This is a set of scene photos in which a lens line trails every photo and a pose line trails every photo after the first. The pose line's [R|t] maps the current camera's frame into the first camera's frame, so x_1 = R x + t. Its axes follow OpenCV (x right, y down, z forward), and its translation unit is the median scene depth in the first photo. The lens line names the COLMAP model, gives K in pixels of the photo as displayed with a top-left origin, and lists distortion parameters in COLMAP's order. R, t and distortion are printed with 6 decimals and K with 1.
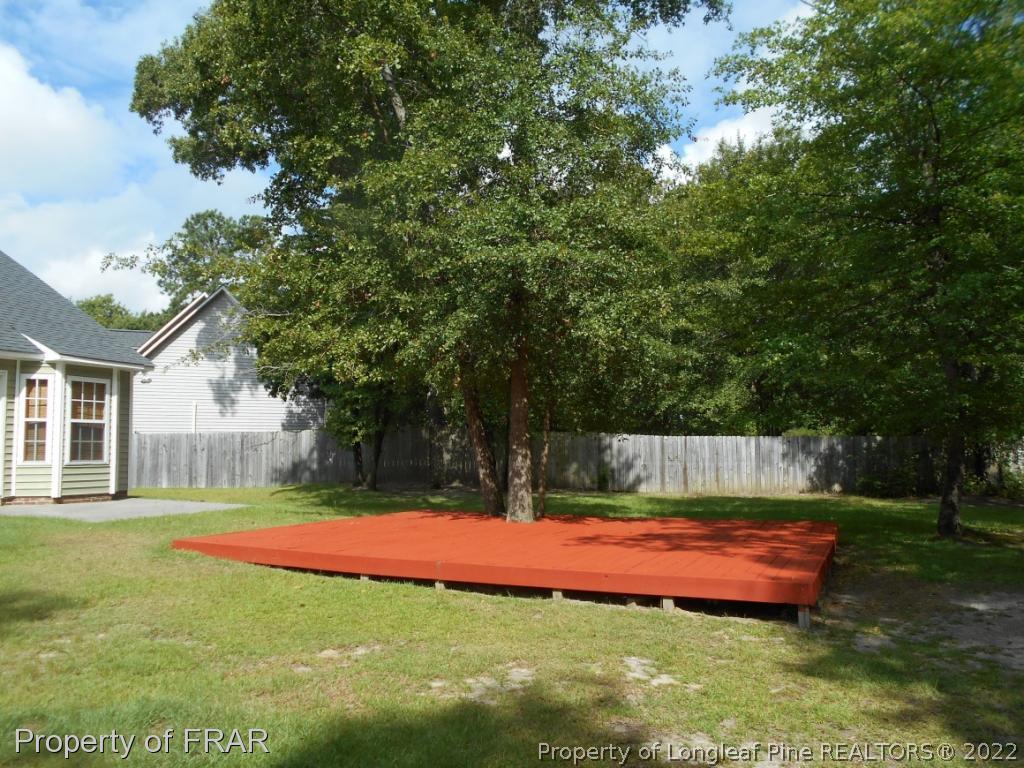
lens RADIAL K [[827.4, 0, 511.1], [0, 827.4, 409.8], [0, 0, 1]] dist [-0.065160, 0.058649]
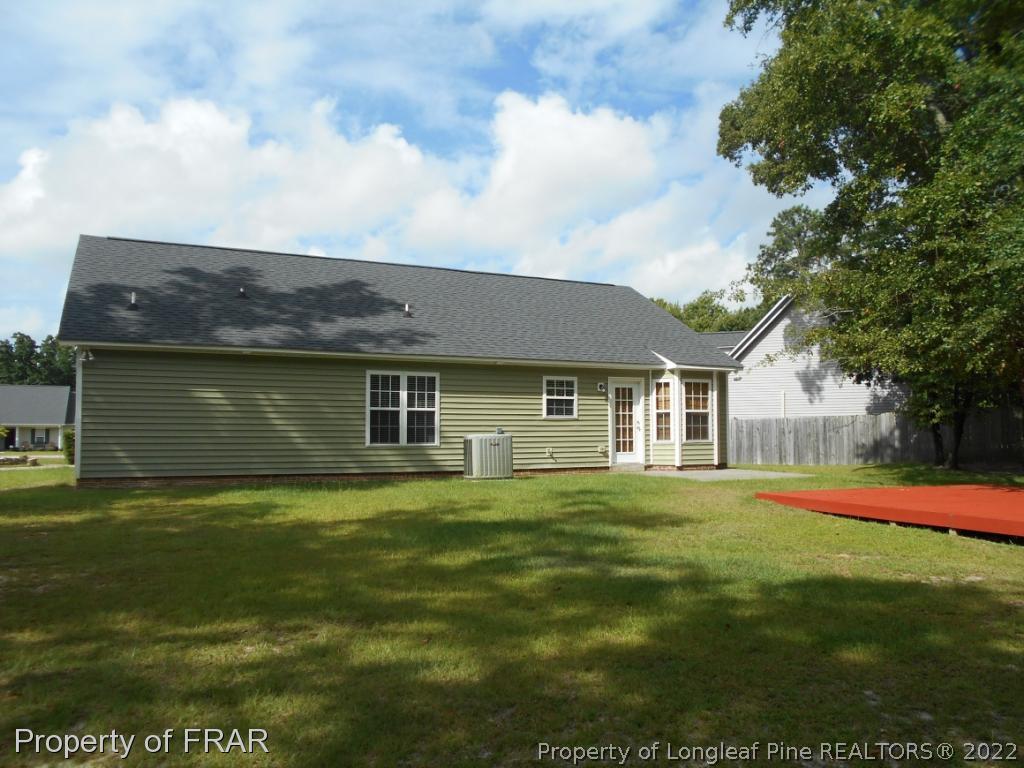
lens RADIAL K [[796.7, 0, 512.0], [0, 796.7, 384.0], [0, 0, 1]] dist [0.002622, 0.003021]
pose [[0.760528, -0.046868, -0.647611, 0.112012], [0.038038, 0.998894, -0.027620, -0.006266], [0.648190, -0.003628, 0.761470, -0.216520]]
